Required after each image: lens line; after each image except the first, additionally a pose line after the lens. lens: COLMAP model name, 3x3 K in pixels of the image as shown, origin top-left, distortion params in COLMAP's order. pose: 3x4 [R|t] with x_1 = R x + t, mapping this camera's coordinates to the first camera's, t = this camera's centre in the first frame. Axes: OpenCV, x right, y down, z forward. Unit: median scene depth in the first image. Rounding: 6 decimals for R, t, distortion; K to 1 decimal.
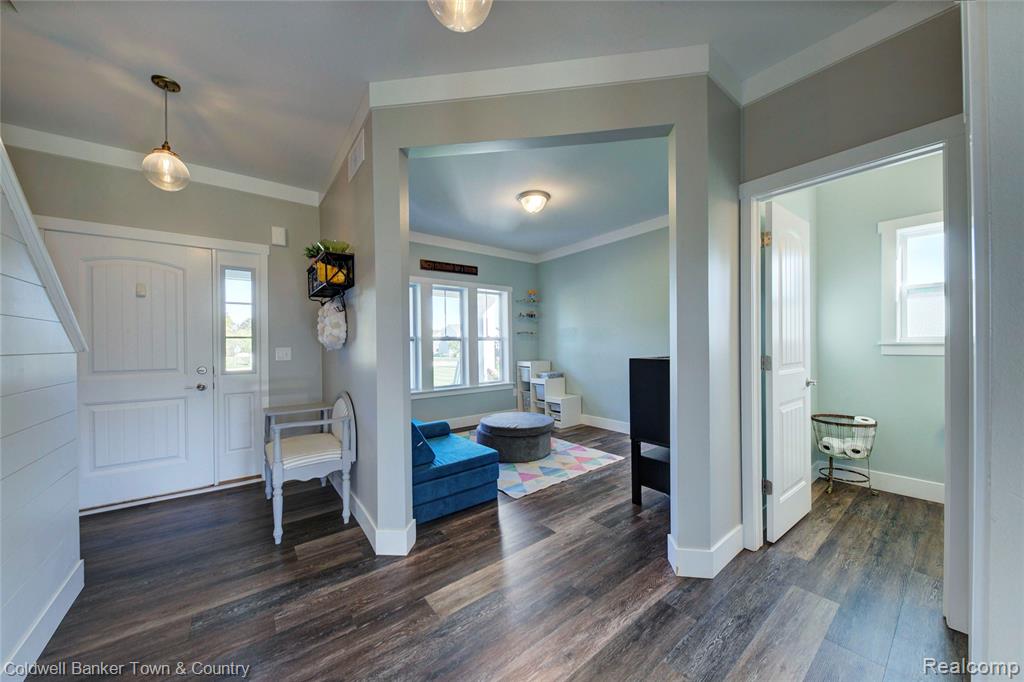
lens RADIAL K [[353.6, 0, 514.1], [0, 353.6, 344.3], [0, 0, 1]] dist [-0.001801, -0.000268]
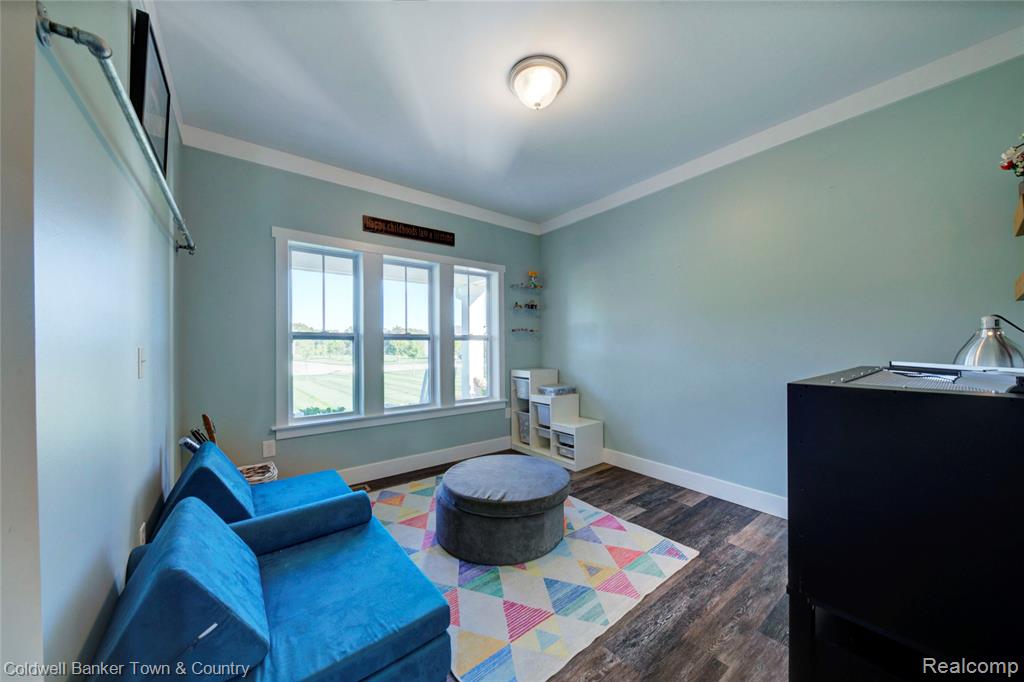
lens RADIAL K [[353.6, 0, 514.9], [0, 353.6, 343.1], [0, 0, 1]] dist [-0.001801, -0.000268]
pose [[0.999967, 0.007297, 0.003435, 0.014489], [-0.007261, 0.999919, -0.010417, 0.001425], [-0.003510, 0.010392, 0.999940, 0.312843]]
